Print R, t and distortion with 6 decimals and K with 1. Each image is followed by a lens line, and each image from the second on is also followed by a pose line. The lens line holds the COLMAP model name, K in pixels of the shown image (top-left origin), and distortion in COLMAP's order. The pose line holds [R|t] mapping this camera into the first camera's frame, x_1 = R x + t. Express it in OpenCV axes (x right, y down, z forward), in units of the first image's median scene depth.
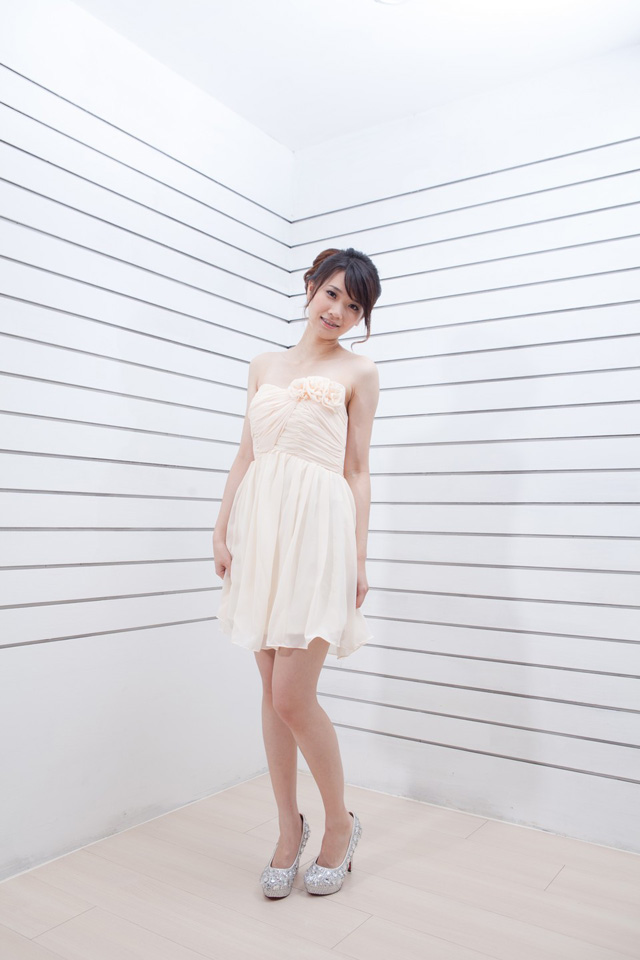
lens RADIAL K [[777.2, 0, 313.6], [0, 777.2, 478.0], [0, 0, 1]] dist [-0.040254, 0.027947]
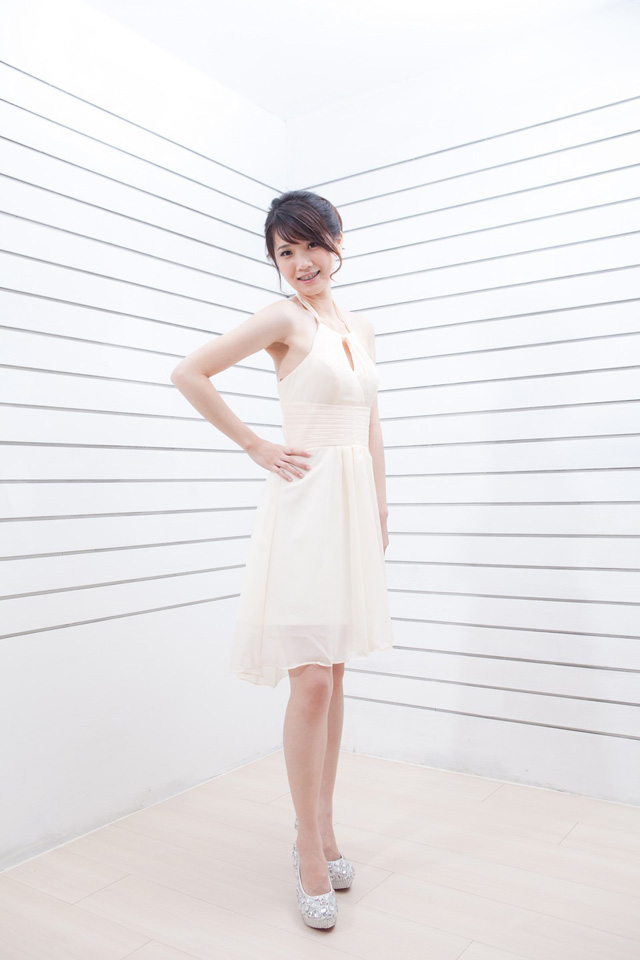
lens RADIAL K [[887.1, 0, 312.1], [0, 887.1, 473.3], [0, 0, 1]] dist [-0.008149, 0.000000]
pose [[0.999149, -0.040882, -0.005544, -0.004711], [0.041058, 0.998486, 0.036617, -0.019499], [0.004039, -0.036813, 0.999314, -0.157885]]
